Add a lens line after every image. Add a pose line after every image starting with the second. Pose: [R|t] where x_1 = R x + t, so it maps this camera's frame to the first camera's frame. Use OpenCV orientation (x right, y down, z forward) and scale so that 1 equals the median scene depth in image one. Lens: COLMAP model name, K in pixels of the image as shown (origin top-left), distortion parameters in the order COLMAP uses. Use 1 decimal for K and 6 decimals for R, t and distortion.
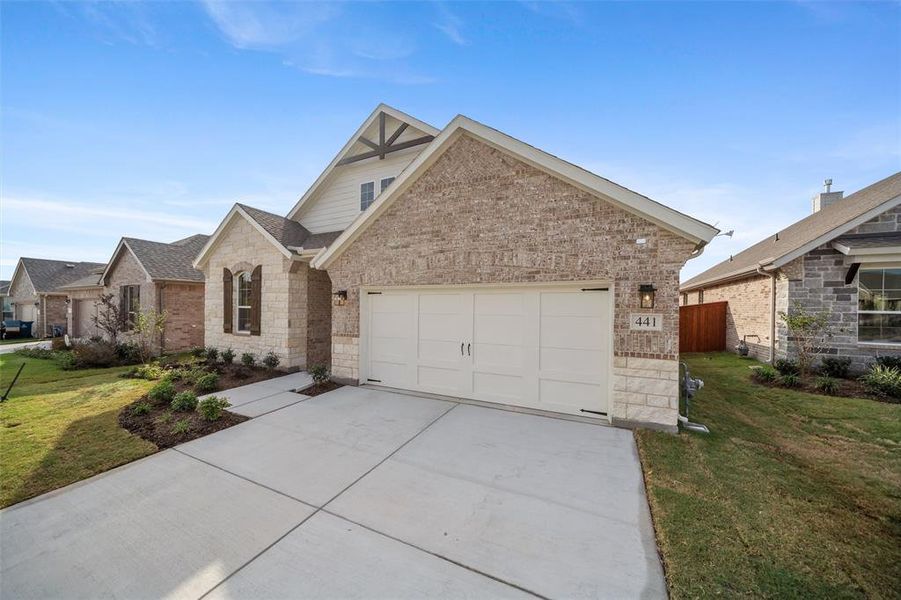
lens RADIAL K [[320.7, 0, 450.8], [0, 320.7, 305.6], [0, 0, 1]] dist [-0.002347, -0.000066]
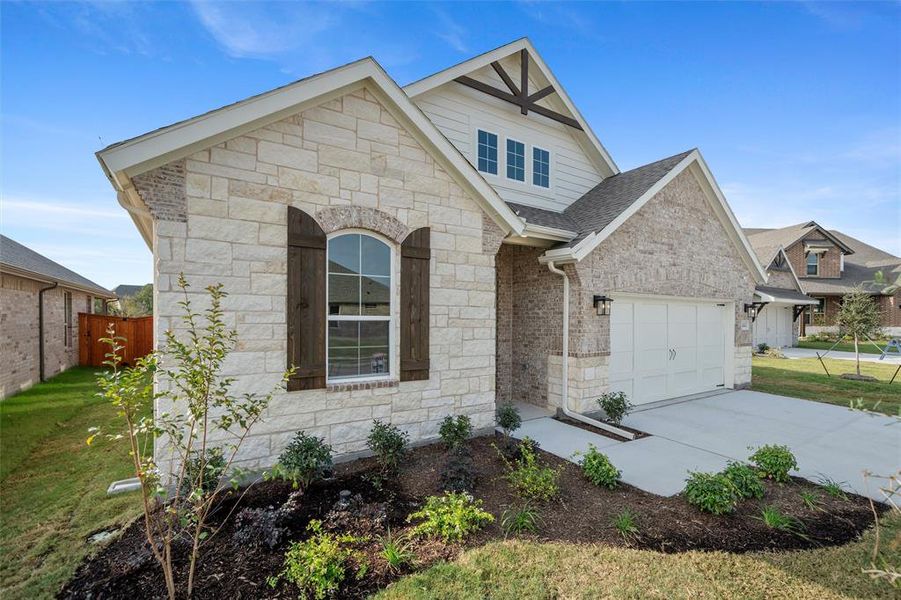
lens RADIAL K [[399.0, 0, 435.2], [0, 399.0, 317.8], [0, 0, 1]] dist [0.002243, 0.000019]
pose [[0.510824, -0.006769, 0.859659, -1.448705], [-0.005898, 0.999918, 0.011378, -0.002964], [-0.859665, -0.010882, 0.510742, 0.923212]]
